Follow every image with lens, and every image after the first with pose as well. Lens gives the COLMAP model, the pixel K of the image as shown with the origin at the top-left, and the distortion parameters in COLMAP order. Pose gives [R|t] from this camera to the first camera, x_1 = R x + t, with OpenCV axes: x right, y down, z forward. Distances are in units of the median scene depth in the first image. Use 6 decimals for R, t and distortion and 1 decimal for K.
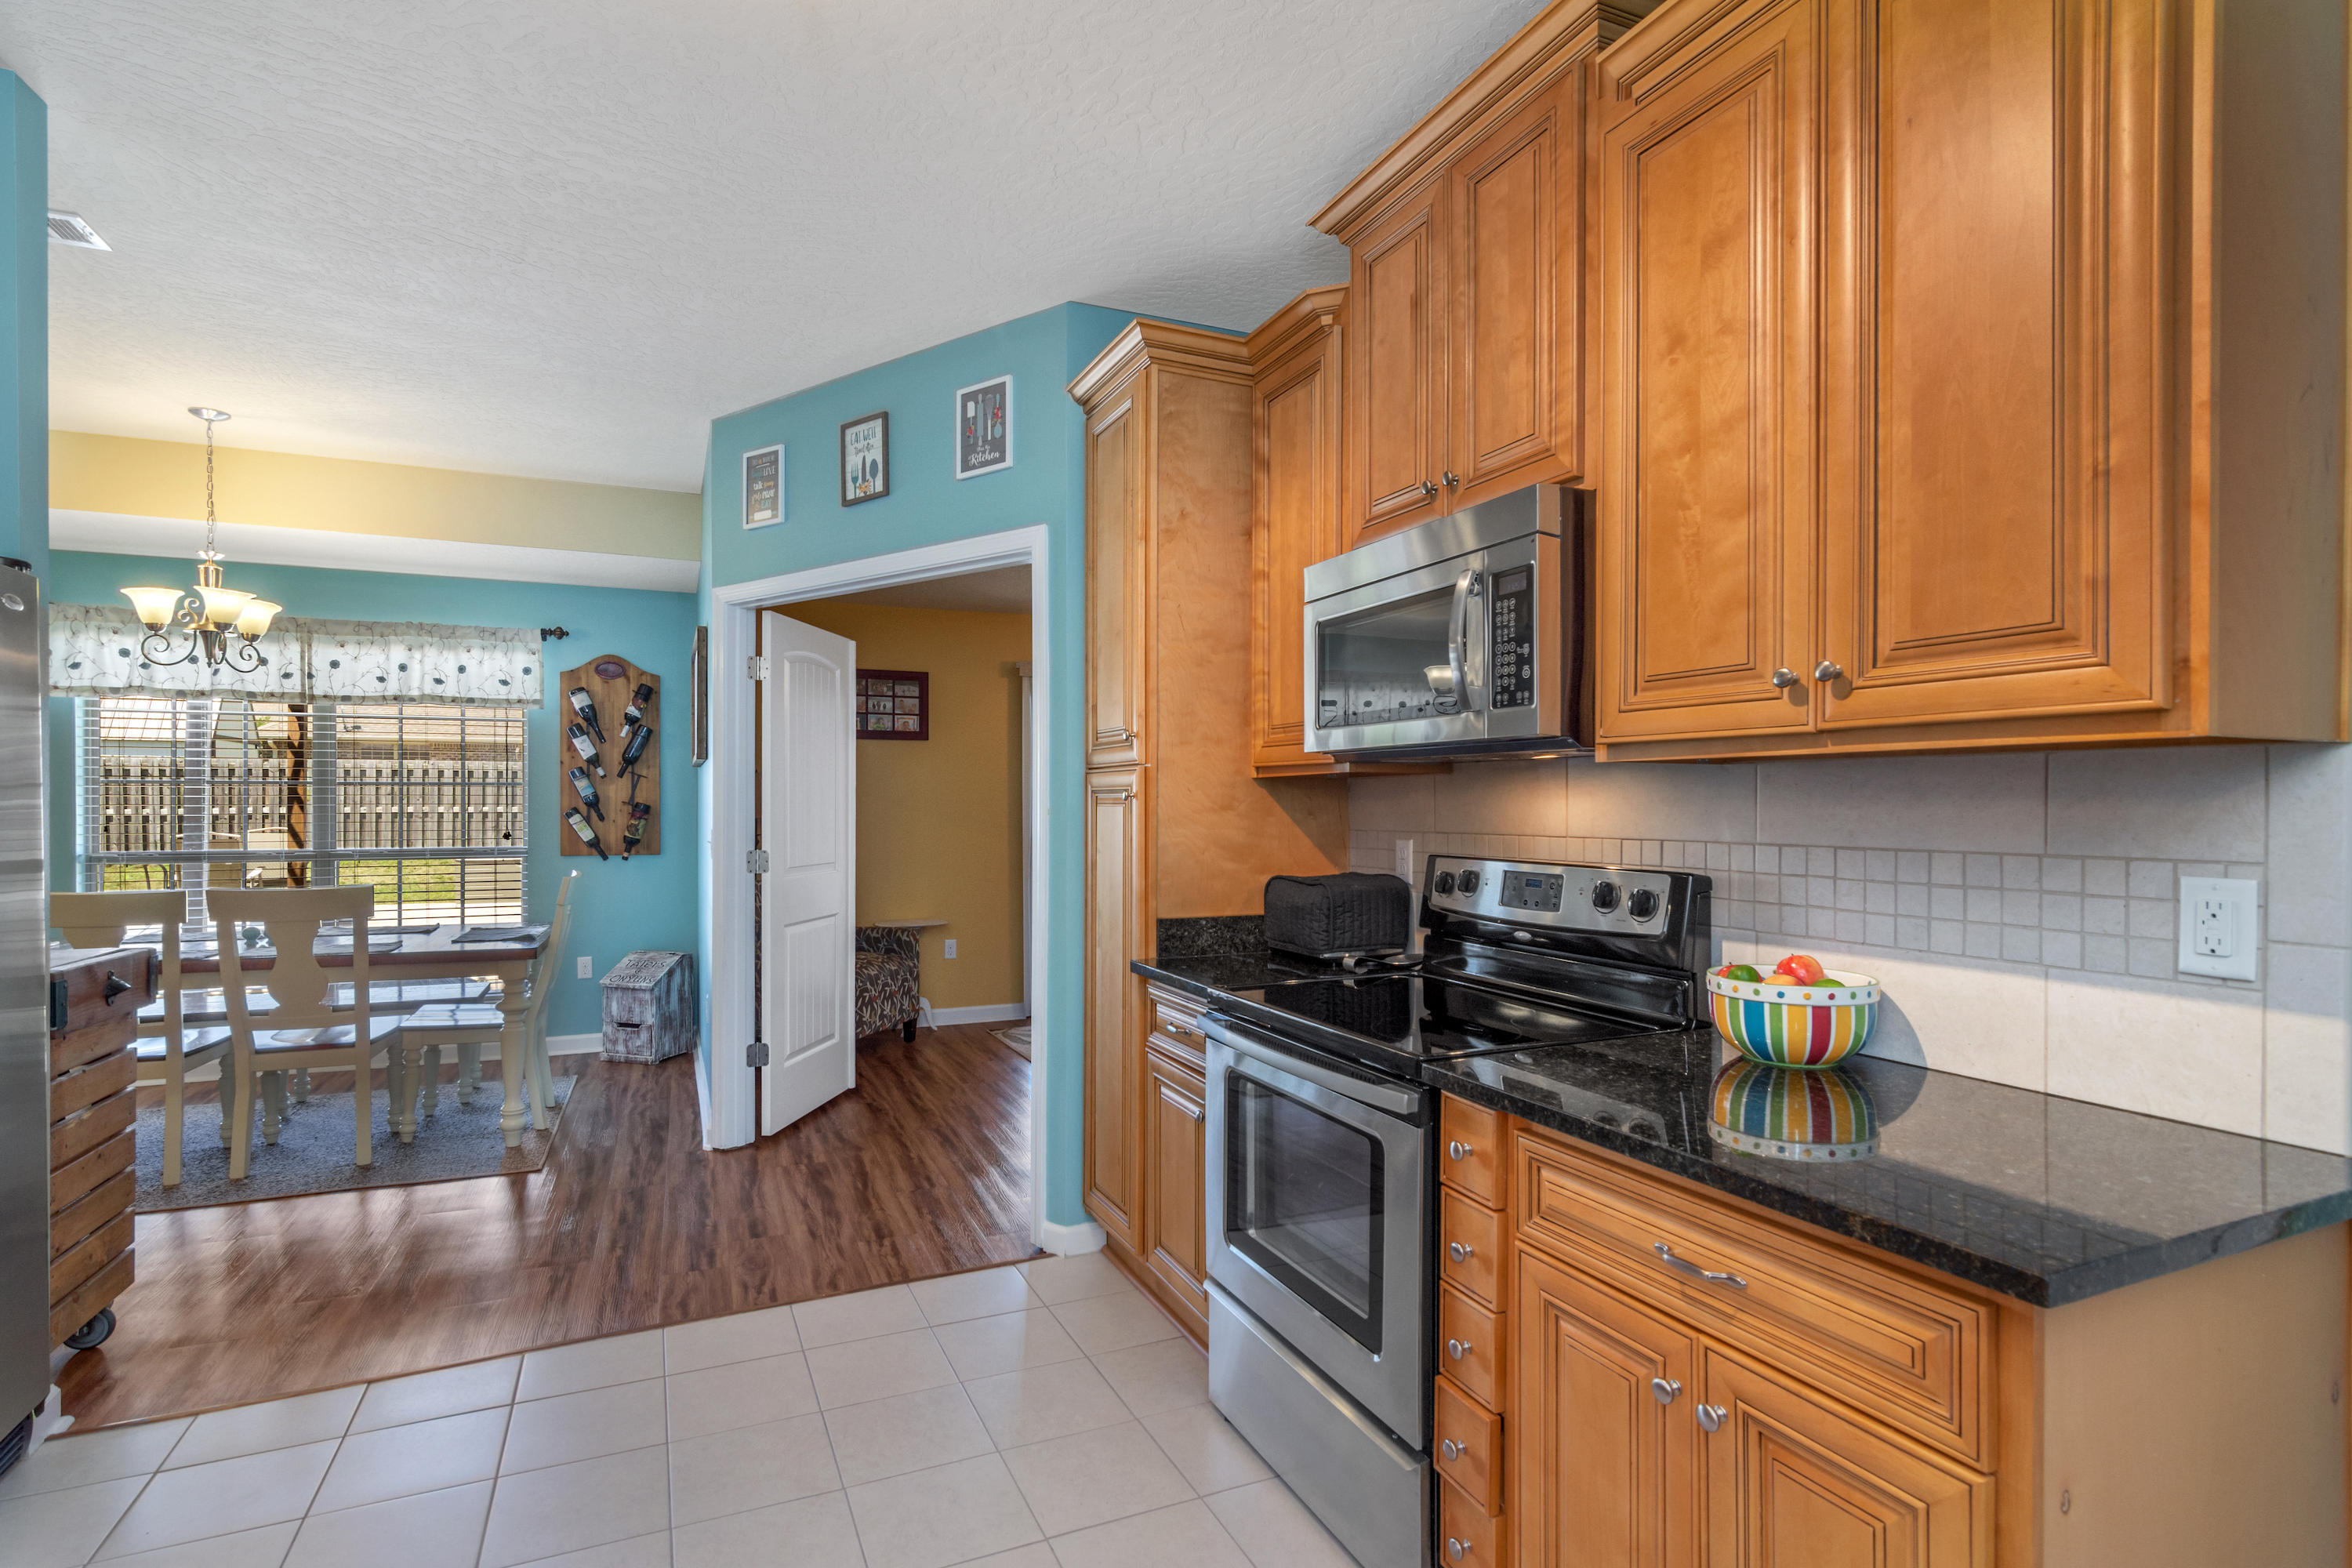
lens RADIAL K [[1135.0, 0, 1154.2], [0, 1135.0, 806.1], [0, 0, 1]] dist [-0.002762, 0.002976]
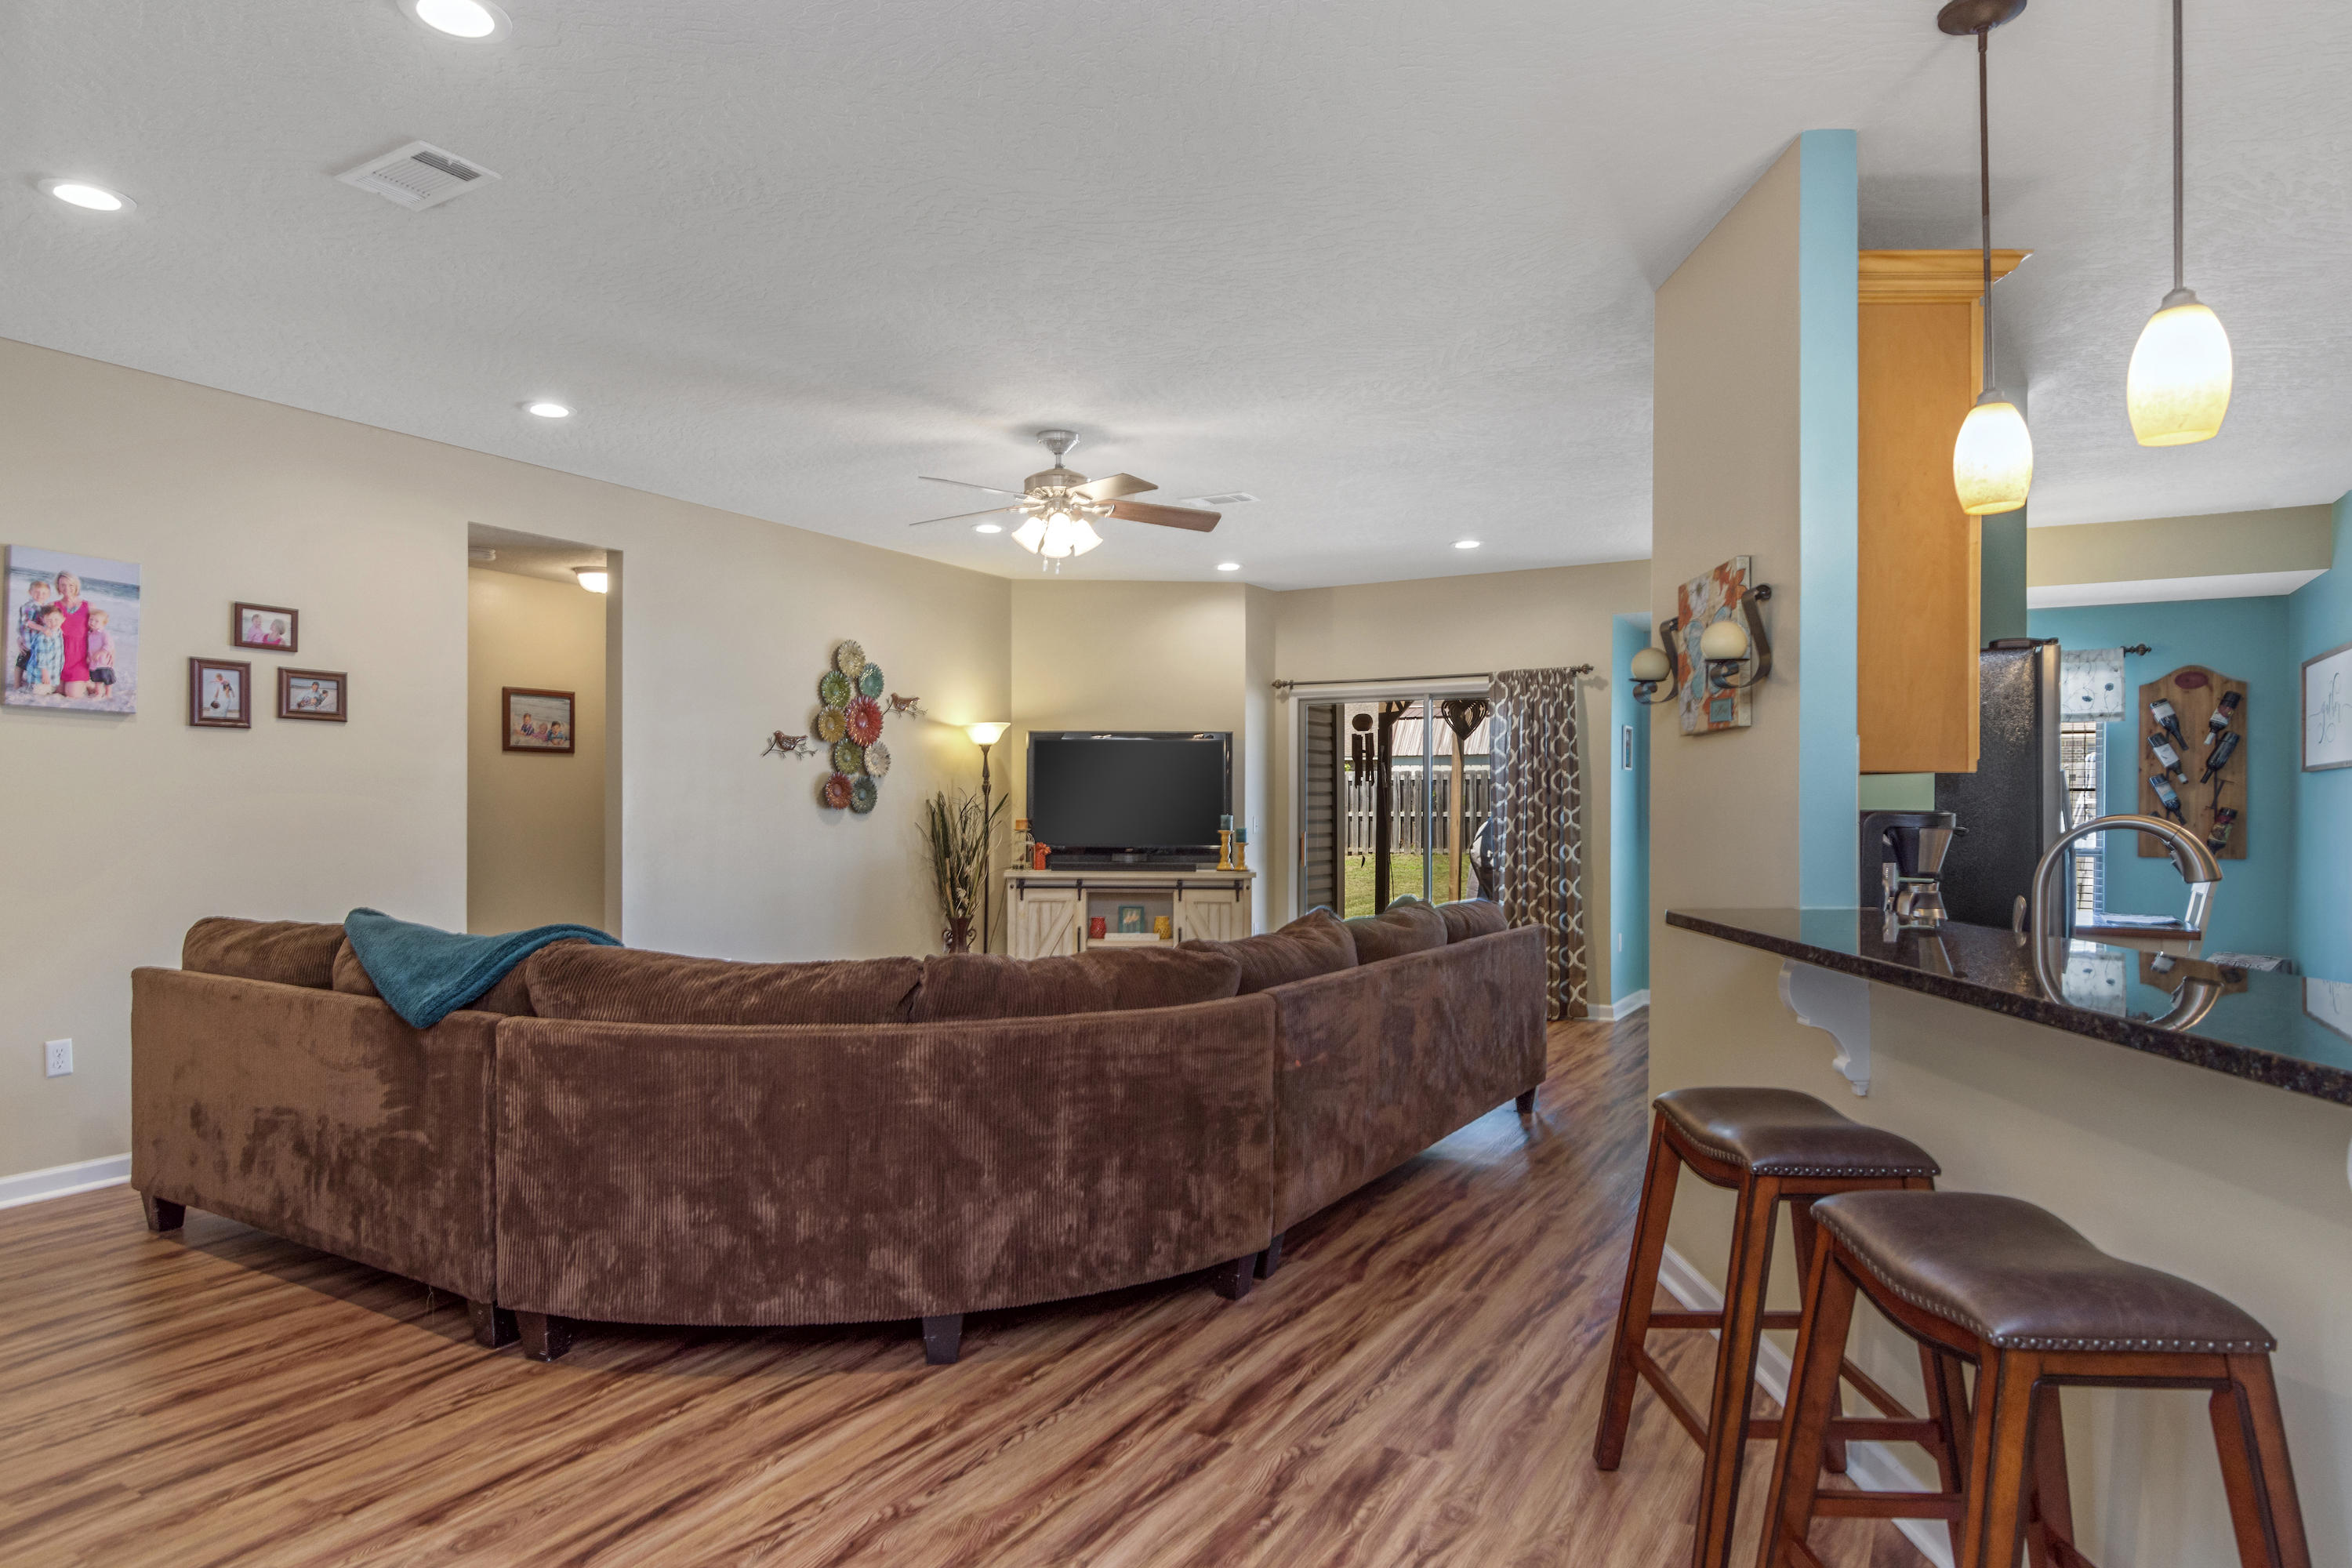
lens RADIAL K [[1331.3, 0, 1179.7], [0, 1331.3, 801.7], [0, 0, 1]] dist [-0.002725, 0.001262]
pose [[0.596367, 0.002292, -0.802709, -0.095164], [-0.009554, 0.999945, -0.004243, 0.009814], [0.802655, 0.010200, 0.596356, -0.832322]]
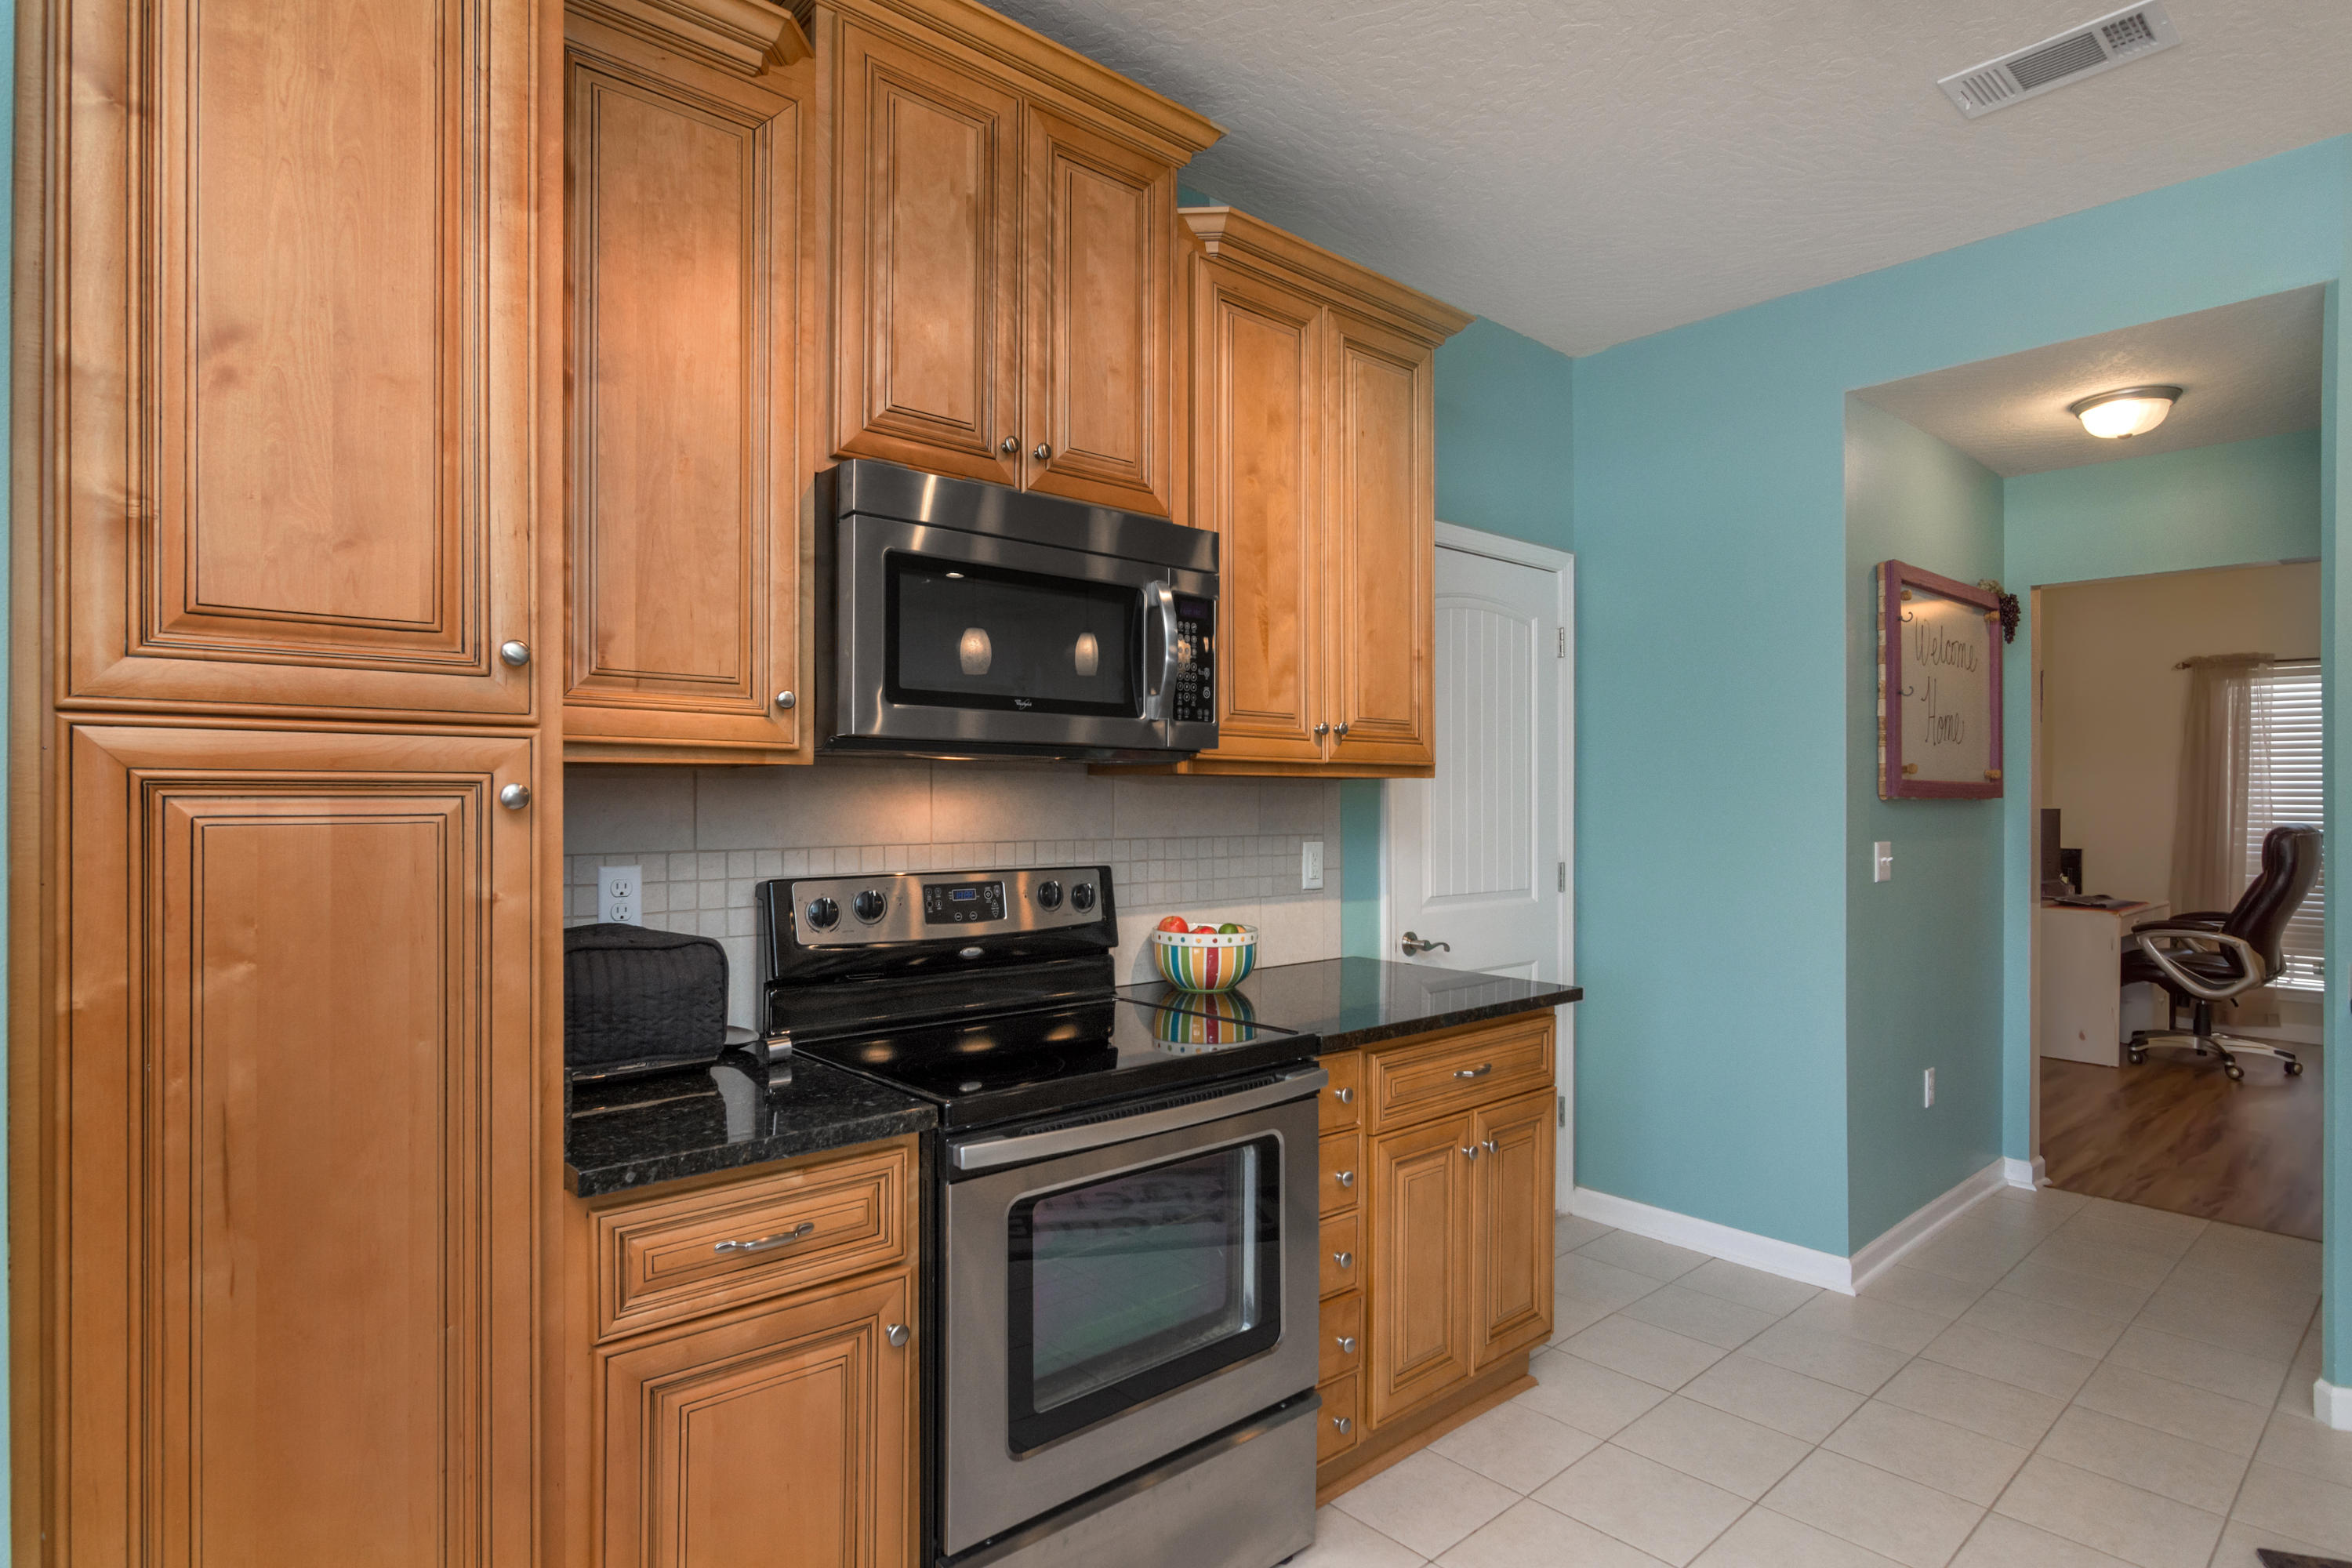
lens RADIAL K [[1210.1, 0, 1172.5], [0, 1210.1, 788.7], [0, 0, 1]] dist [-0.000191, 0.000059]
pose [[-0.289652, 0.007284, 0.957104, -0.451175], [0.003870, 0.999972, -0.006439, -0.008174], [-0.957124, 0.001839, -0.289672, 0.763563]]
